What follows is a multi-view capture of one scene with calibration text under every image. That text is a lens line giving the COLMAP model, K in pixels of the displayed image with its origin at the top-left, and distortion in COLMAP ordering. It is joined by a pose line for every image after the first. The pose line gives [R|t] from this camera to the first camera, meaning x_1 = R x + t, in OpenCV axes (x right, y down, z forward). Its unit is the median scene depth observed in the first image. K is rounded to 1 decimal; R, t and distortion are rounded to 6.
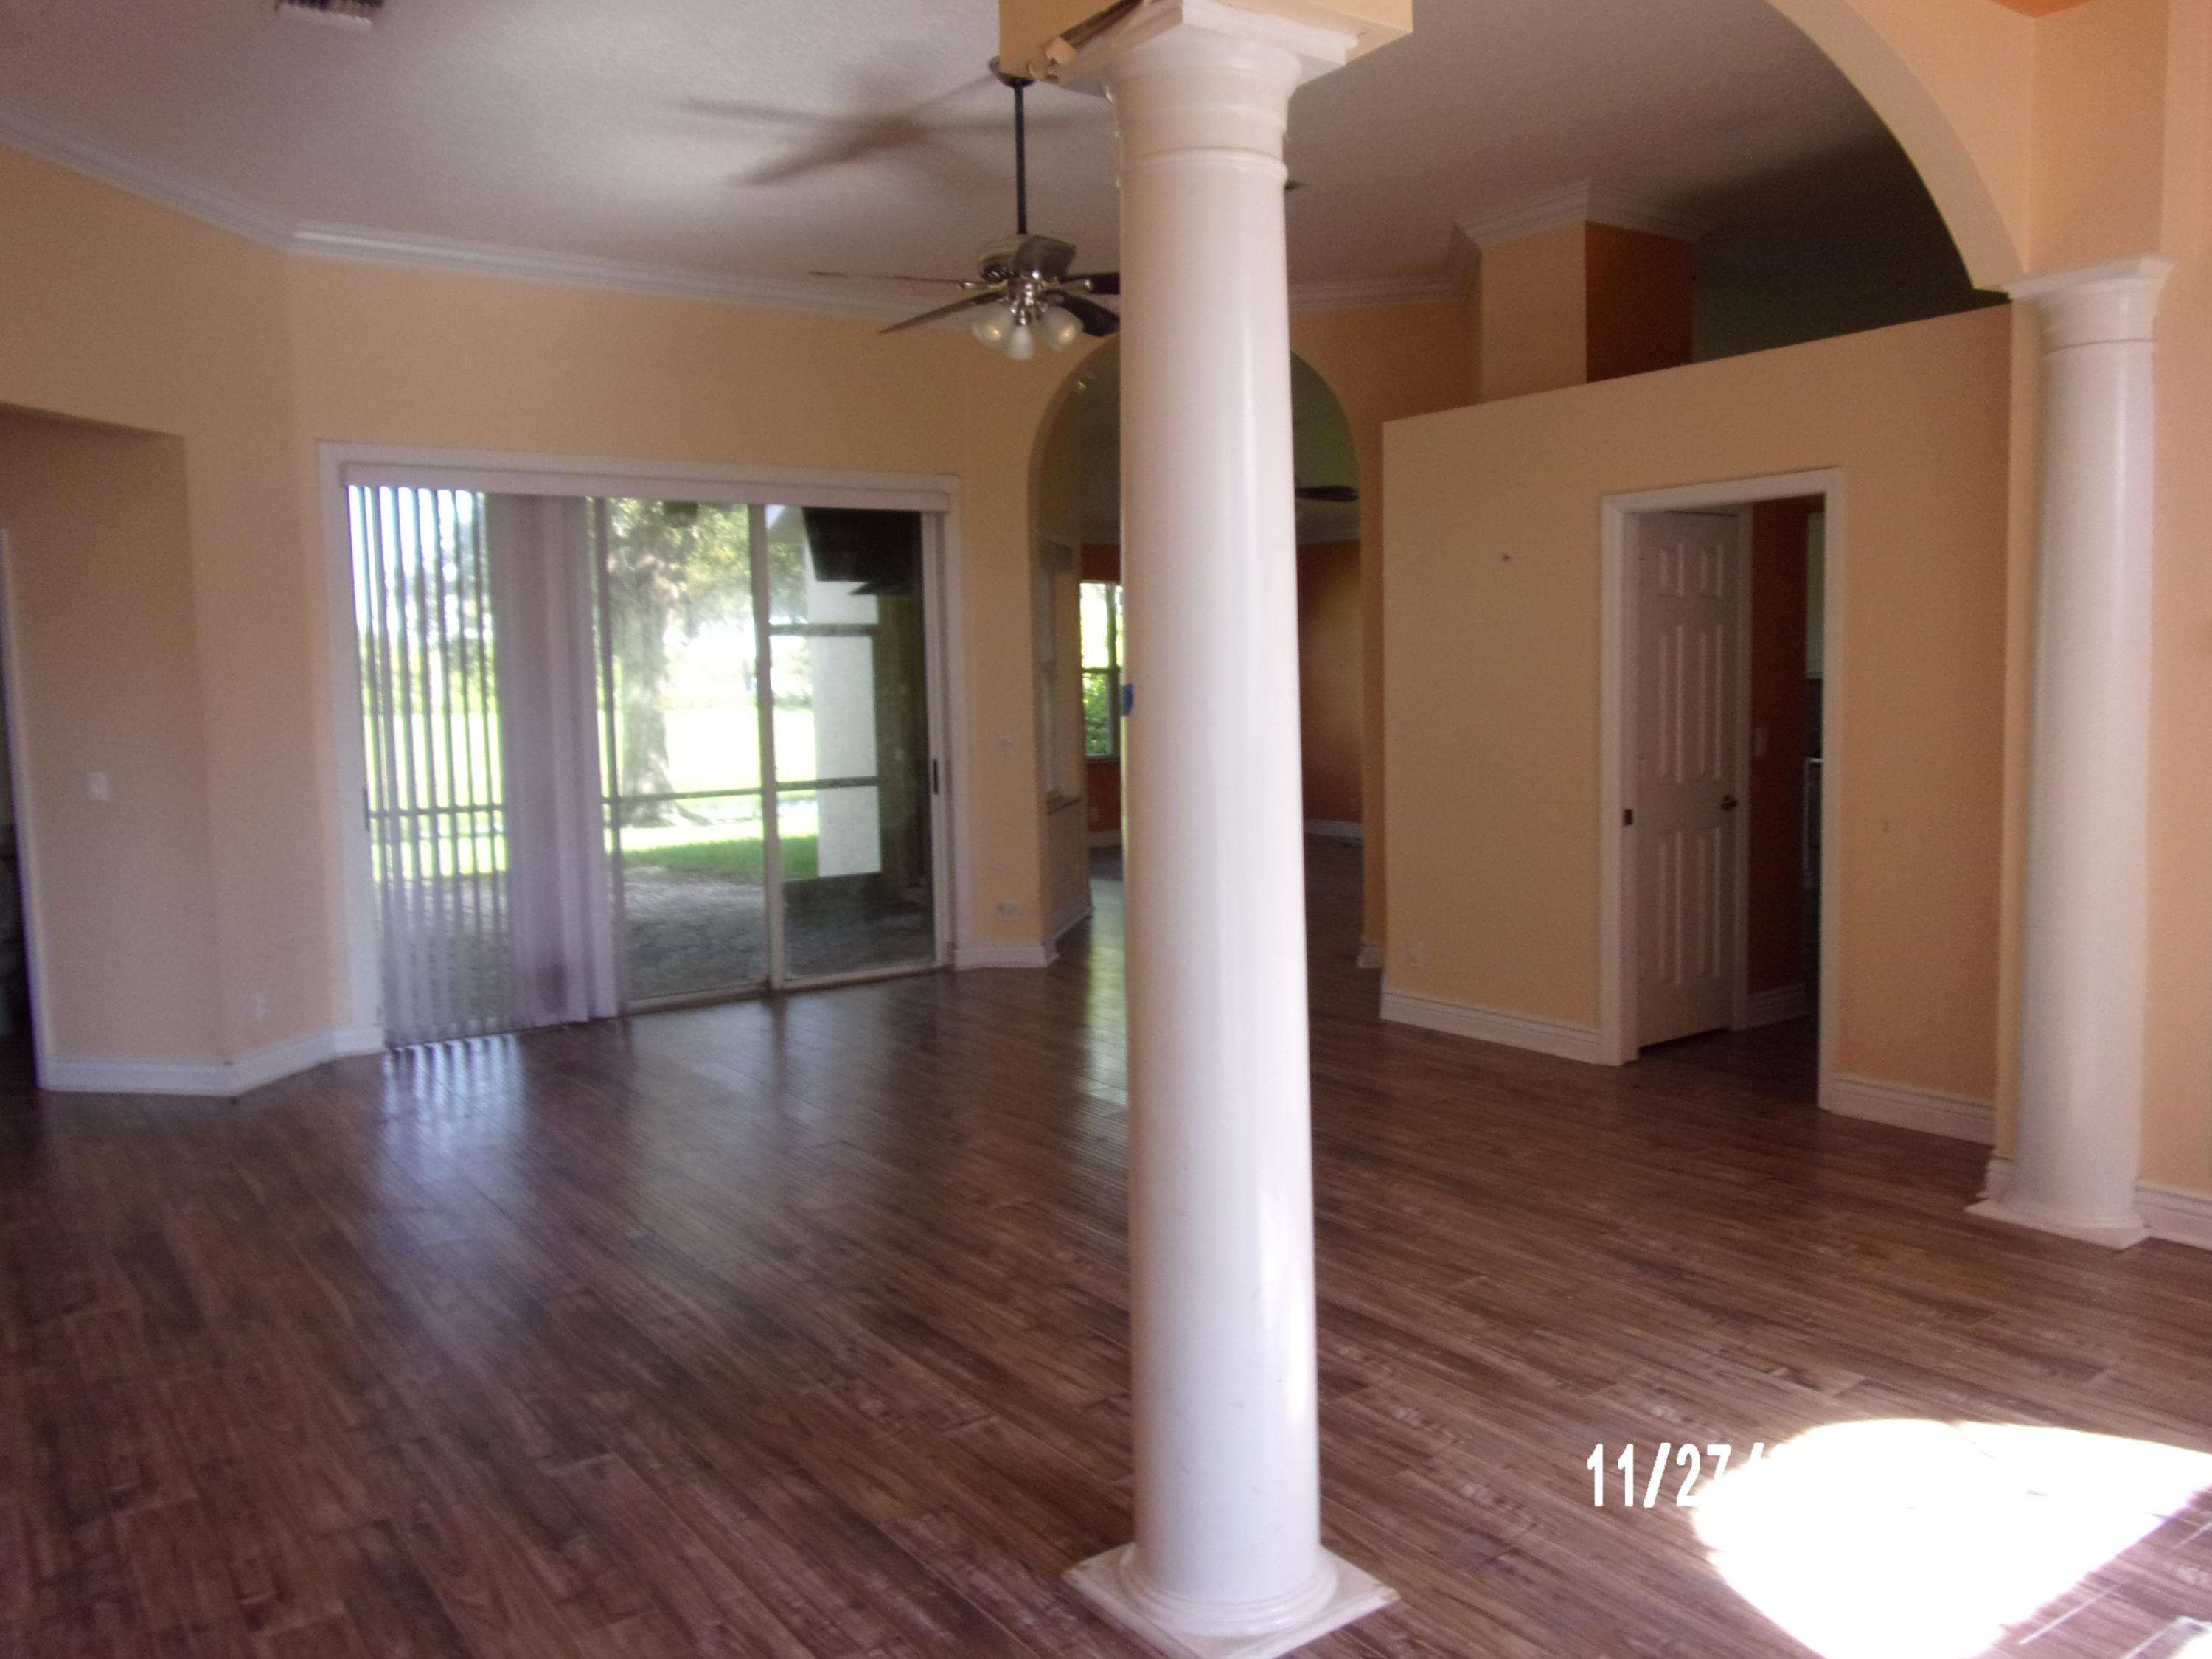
lens RADIAL K [[1656.5, 0, 1120.6], [0, 1656.5, 828.8], [0, 0, 1]] dist [-0.008693, -0.000188]
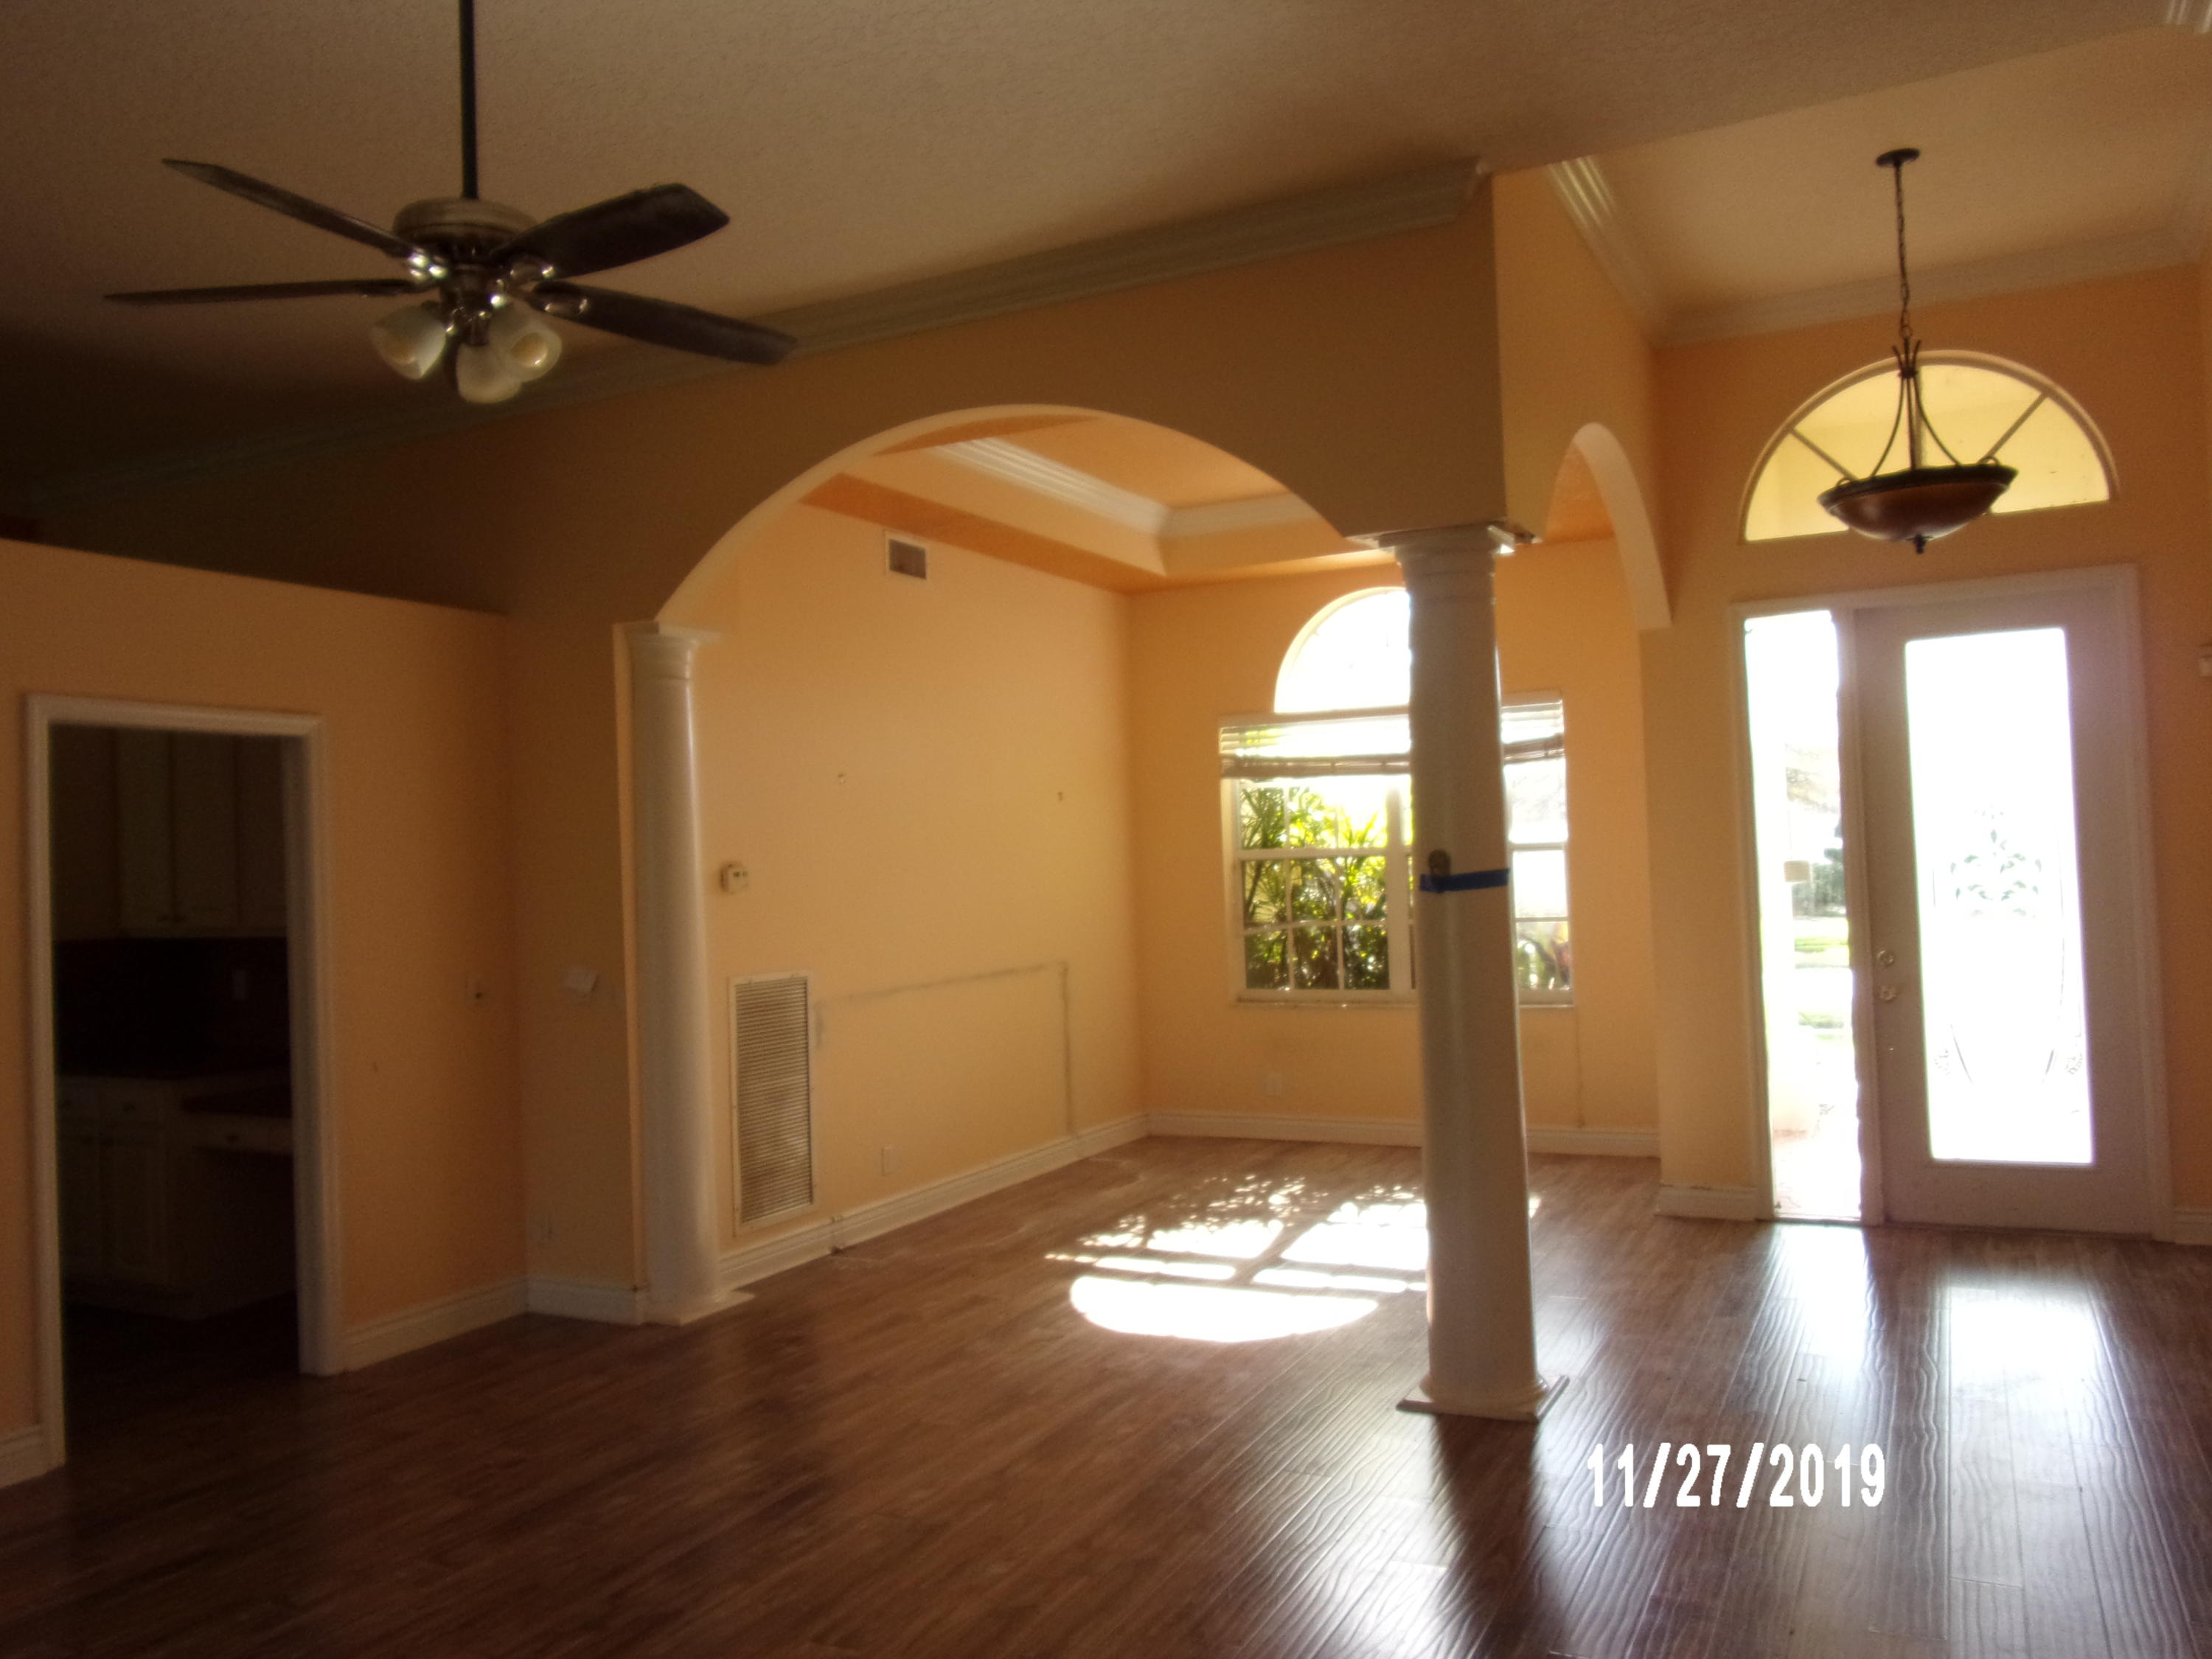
lens RADIAL K [[1656.5, 0, 1118.2], [0, 1656.5, 819.3], [0, 0, 1]] dist [-0.008693, -0.000188]
pose [[-0.442685, 0.062993, 0.894462, -0.932298], [0.130054, 0.991492, -0.005461, -0.121366], [-0.887196, 0.113911, -0.447111, 1.418148]]
